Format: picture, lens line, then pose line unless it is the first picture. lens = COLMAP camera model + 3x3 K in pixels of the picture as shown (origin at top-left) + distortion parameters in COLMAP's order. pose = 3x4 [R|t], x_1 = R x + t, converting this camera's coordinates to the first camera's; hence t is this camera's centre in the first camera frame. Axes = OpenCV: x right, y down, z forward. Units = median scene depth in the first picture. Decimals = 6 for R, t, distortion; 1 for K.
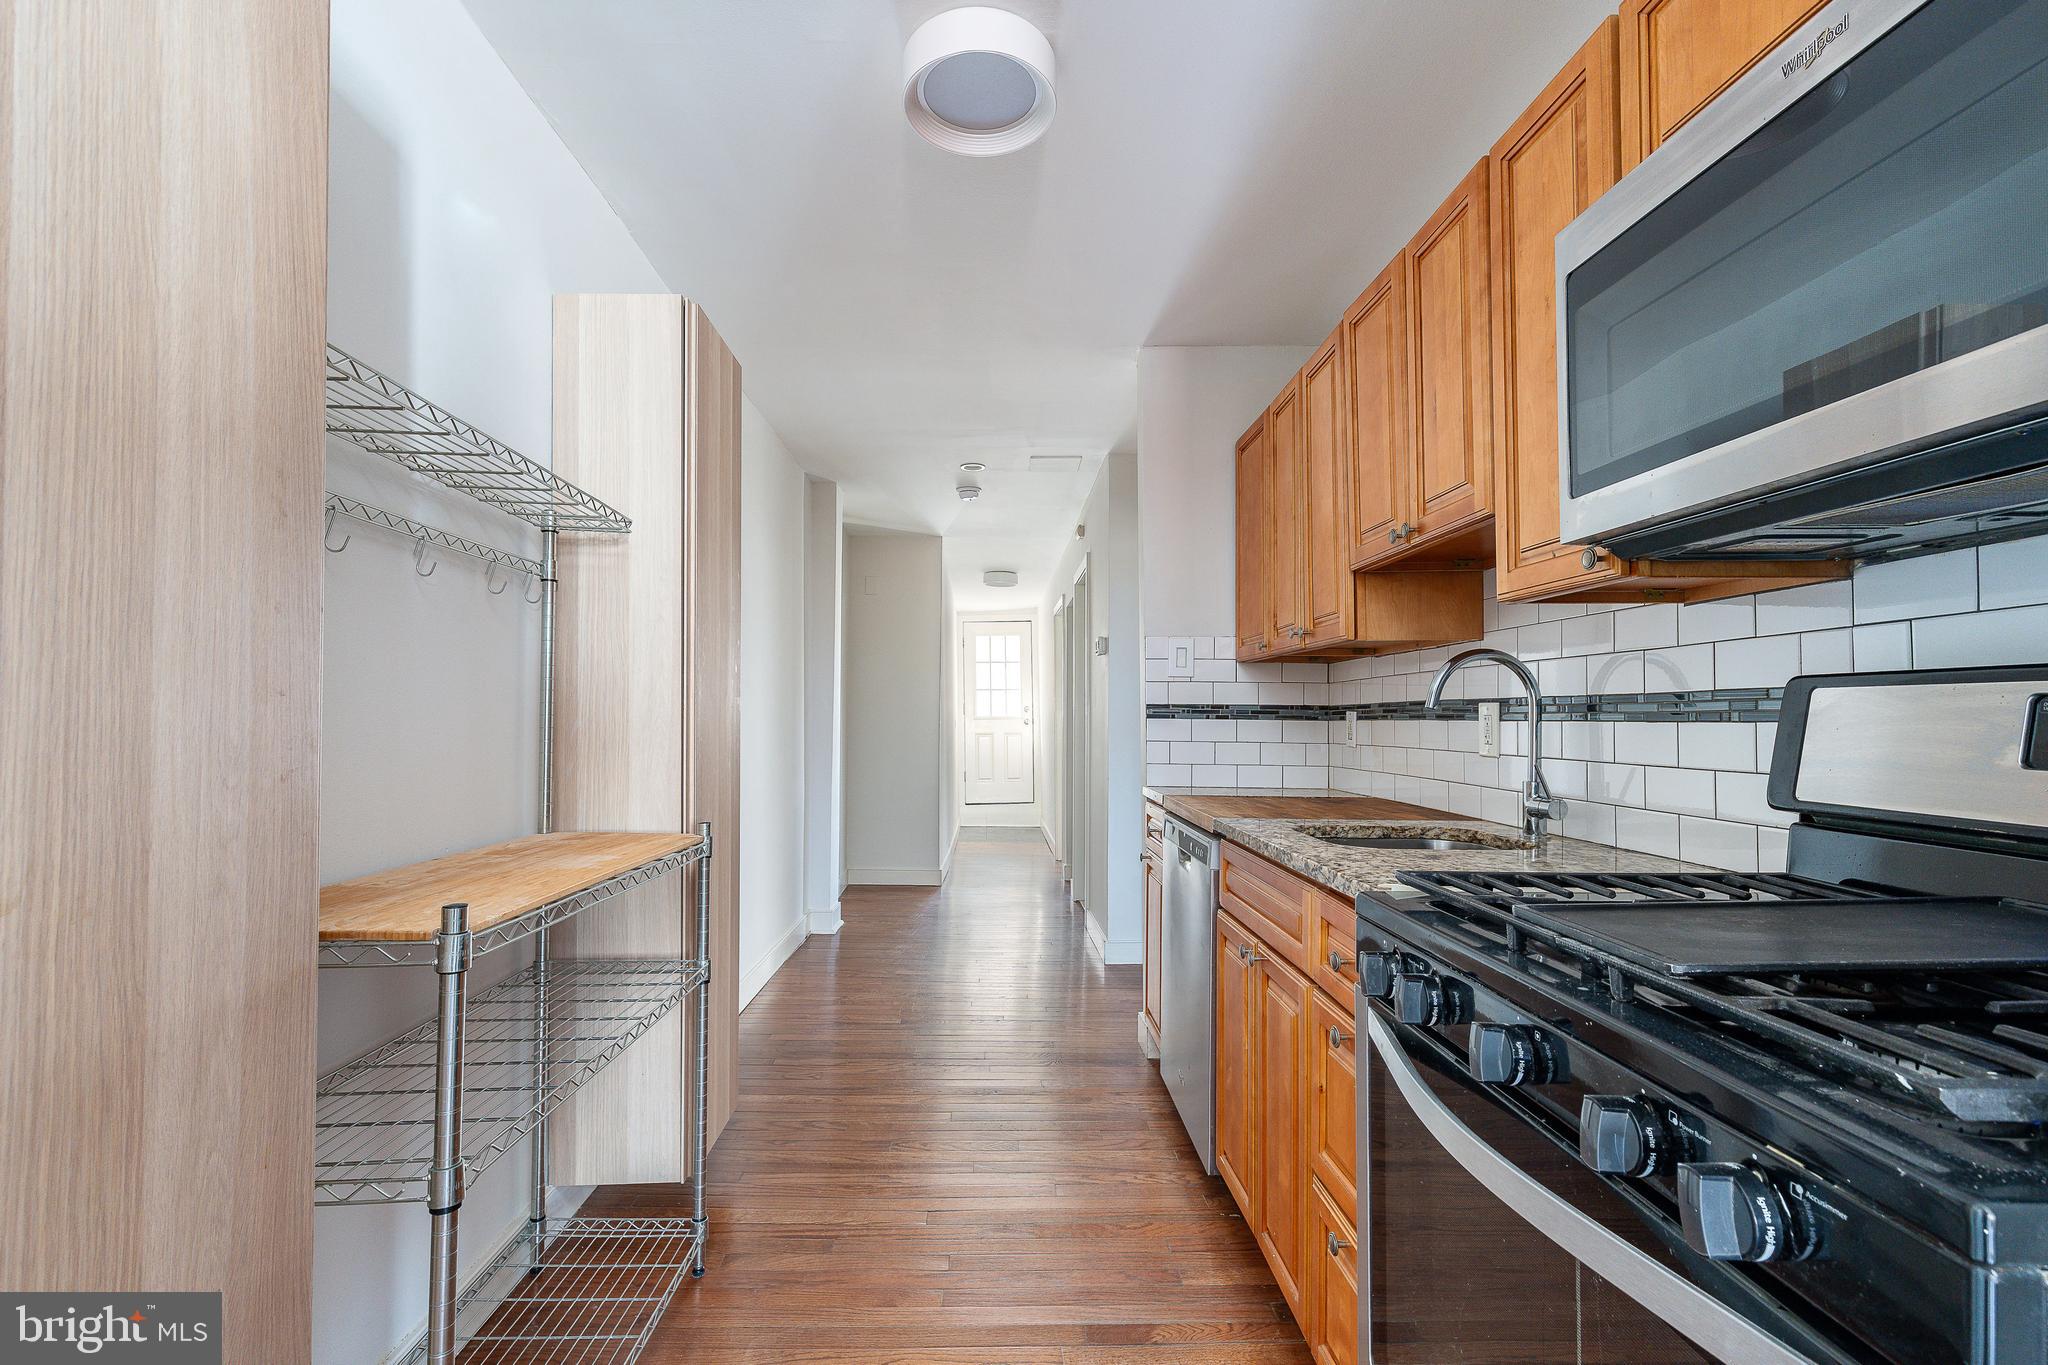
lens RADIAL K [[919.3, 0, 1027.0], [0, 919.3, 699.6], [0, 0, 1]] dist [0.002719, 0.000191]
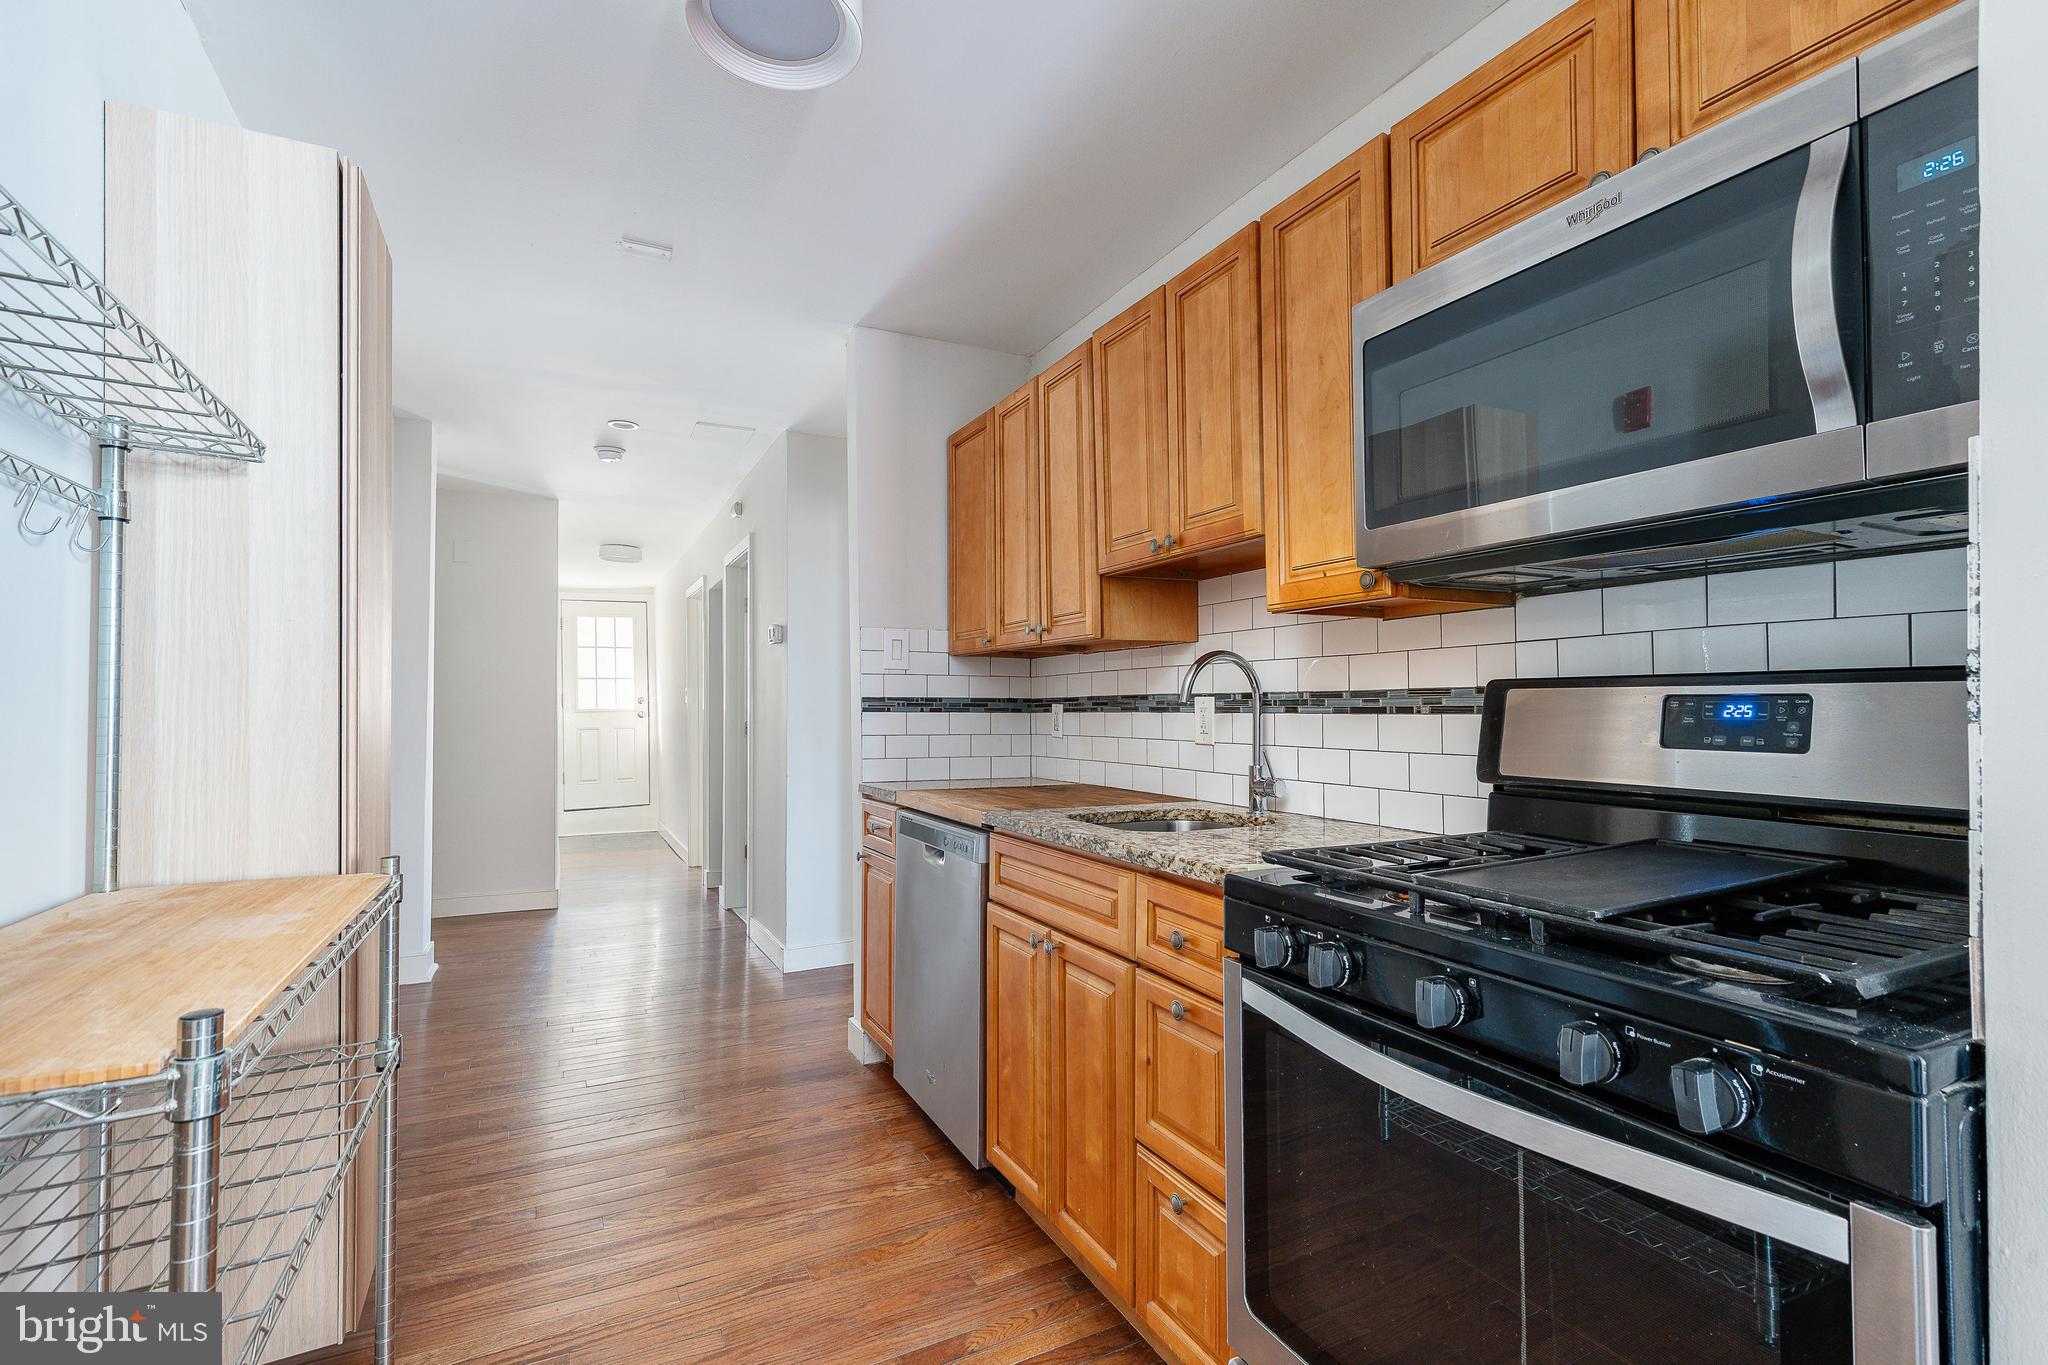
lens RADIAL K [[924.7, 0, 1032.8], [0, 924.7, 688.7], [0, 0, 1]] dist [0.005748, 0.000242]
pose [[0.893779, 0.003821, 0.448492, -0.209105], [-0.003928, 0.999992, -0.000692, -0.005698], [-0.448491, -0.001143, 0.893787, 0.075252]]
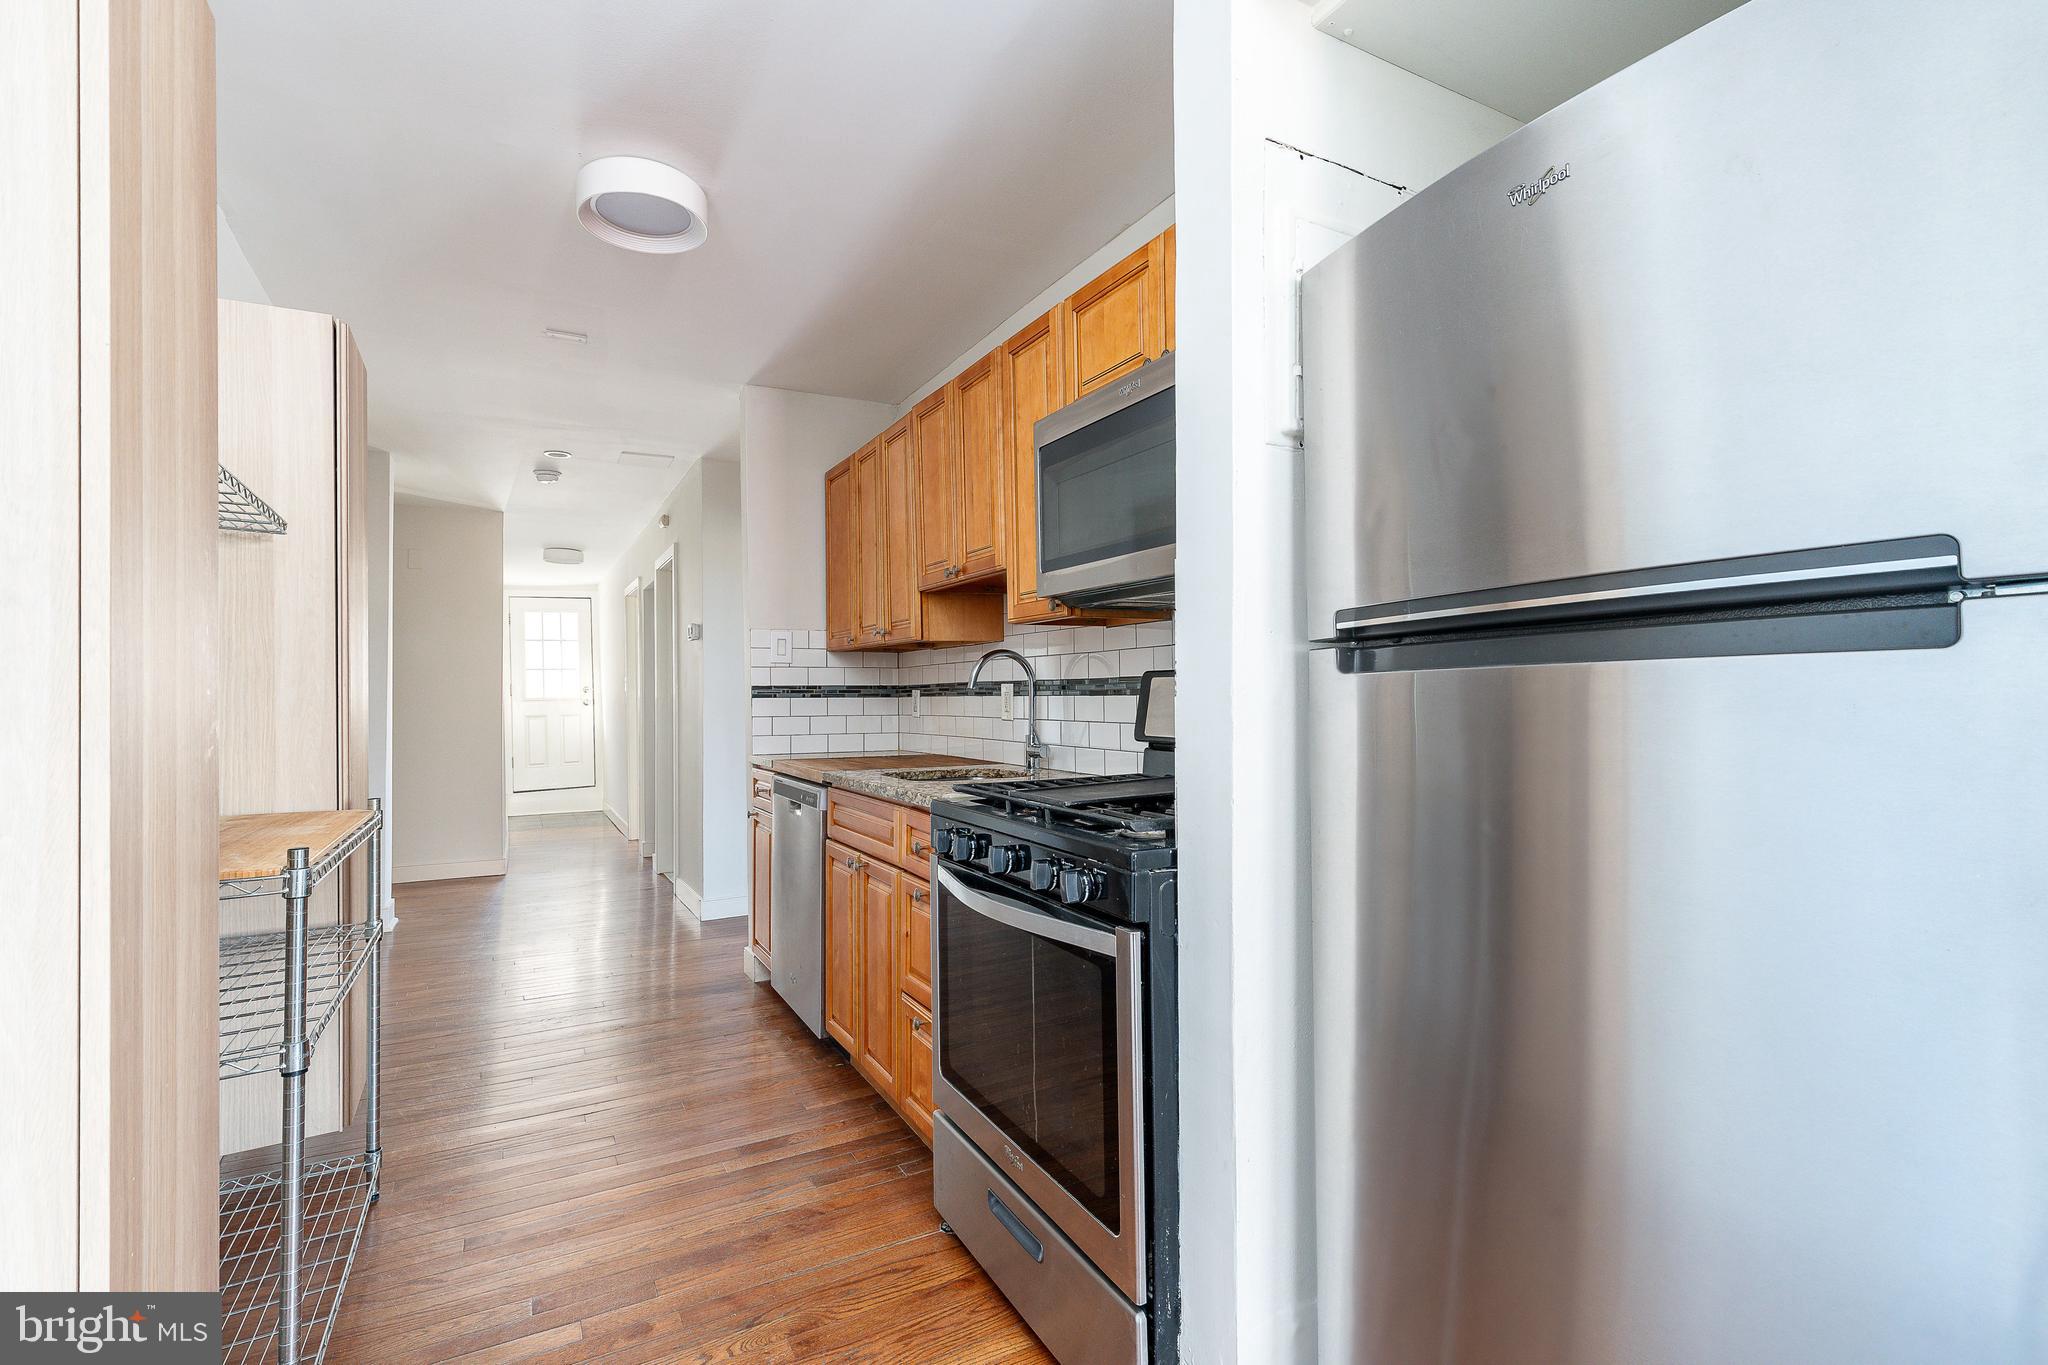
lens RADIAL K [[962.2, 0, 1065.0], [0, 962.2, 671.7], [0, 0, 1]] dist [0.004314, 0.000111]
pose [[0.873146, -0.002638, 0.487452, -0.178249], [0.004127, 0.999990, -0.001982, -0.013313], [-0.487441, 0.003742, 0.873148, -0.412403]]
